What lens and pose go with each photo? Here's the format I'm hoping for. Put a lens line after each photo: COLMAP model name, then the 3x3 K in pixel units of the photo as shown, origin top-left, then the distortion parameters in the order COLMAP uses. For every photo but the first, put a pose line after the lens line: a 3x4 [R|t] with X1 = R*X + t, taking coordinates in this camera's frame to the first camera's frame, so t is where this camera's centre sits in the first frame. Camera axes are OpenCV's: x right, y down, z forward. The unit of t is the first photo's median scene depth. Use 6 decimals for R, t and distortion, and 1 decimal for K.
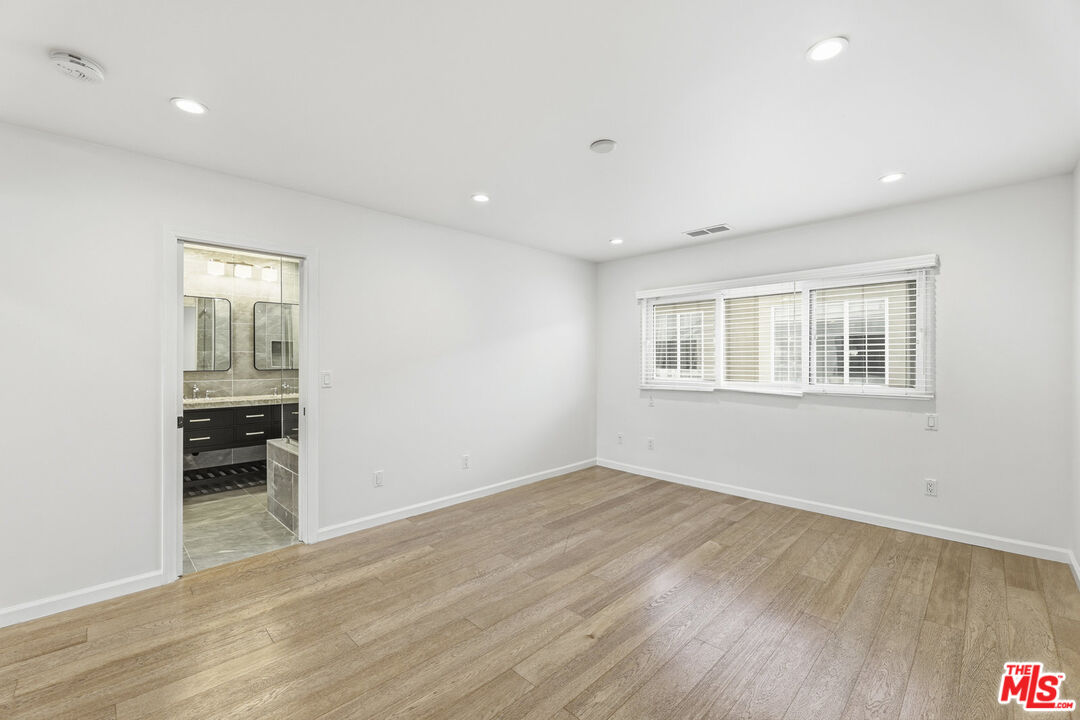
lens RADIAL K [[510.5, 0, 537.4], [0, 510.5, 360.5], [0, 0, 1]] dist [-0.000583, -0.000093]
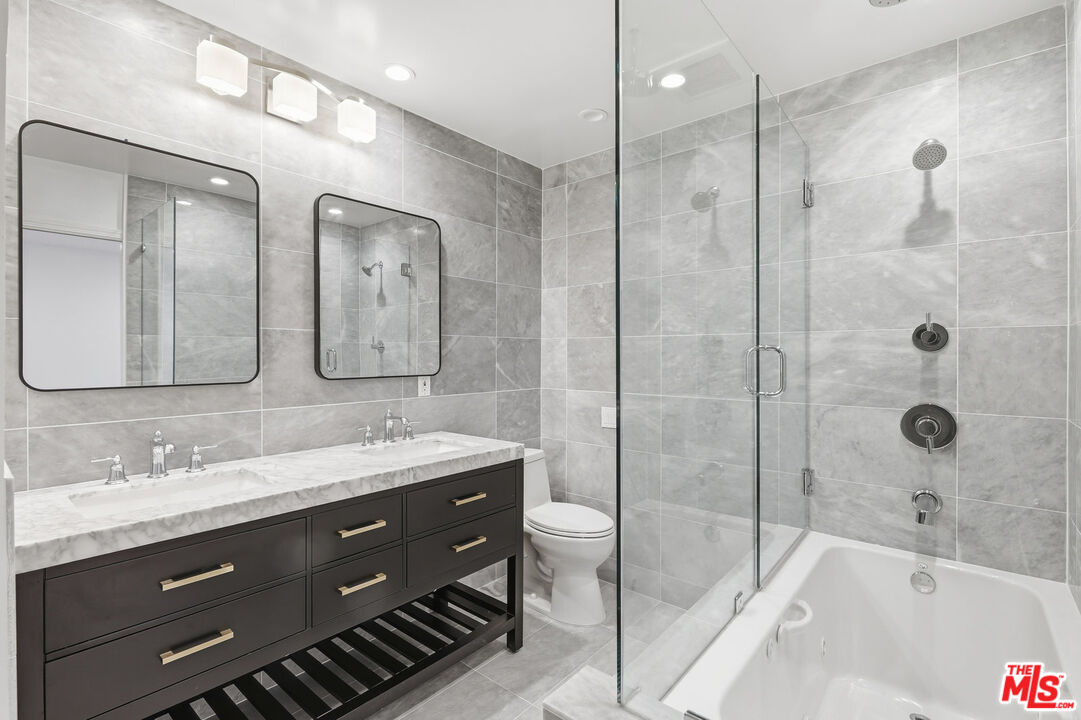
lens RADIAL K [[510.9, 0, 537.8], [0, 510.9, 360.5], [0, 0, 1]] dist [-0.000583, -0.000093]
pose [[0.991408, -0.000027, 0.130809, -0.449547], [-0.000620, 0.999988, 0.004911, 0.003112], [-0.130808, -0.004949, 0.991395, 0.620420]]
